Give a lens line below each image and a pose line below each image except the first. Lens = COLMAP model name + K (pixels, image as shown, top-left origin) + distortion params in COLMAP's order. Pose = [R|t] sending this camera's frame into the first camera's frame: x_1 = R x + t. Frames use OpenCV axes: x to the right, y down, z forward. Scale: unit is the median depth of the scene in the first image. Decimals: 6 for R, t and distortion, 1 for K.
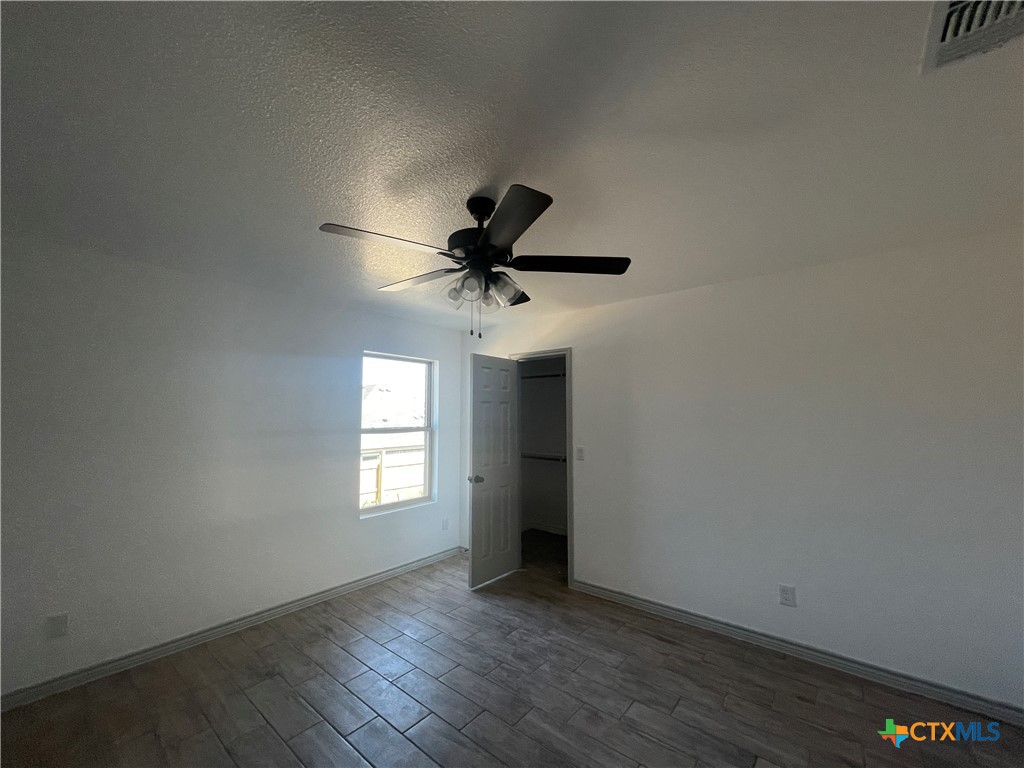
lens RADIAL K [[412.2, 0, 511.0], [0, 412.2, 384.1], [0, 0, 1]] dist [-0.003168, 0.003301]
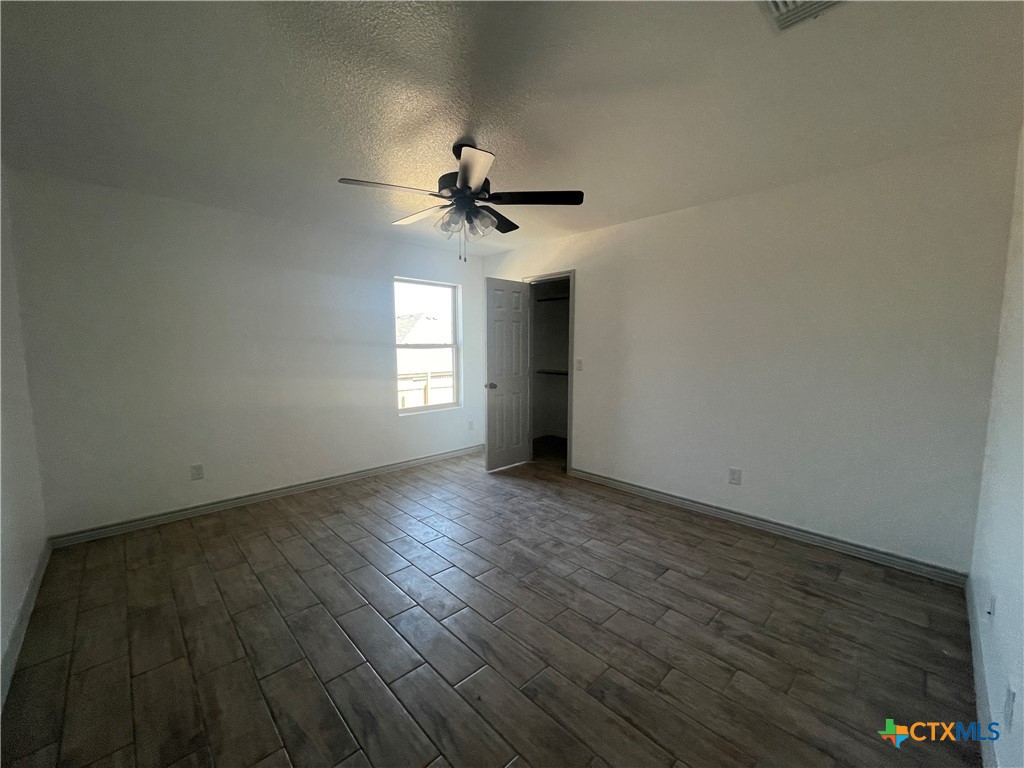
lens RADIAL K [[412.2, 0, 510.1], [0, 412.2, 382.8], [0, 0, 1]] dist [-0.003168, 0.003301]
pose [[0.992917, 0.010282, -0.118368, 0.142950], [0.009670, 0.985950, 0.166762, 0.031380], [0.118419, -0.166725, 0.978866, -0.201451]]
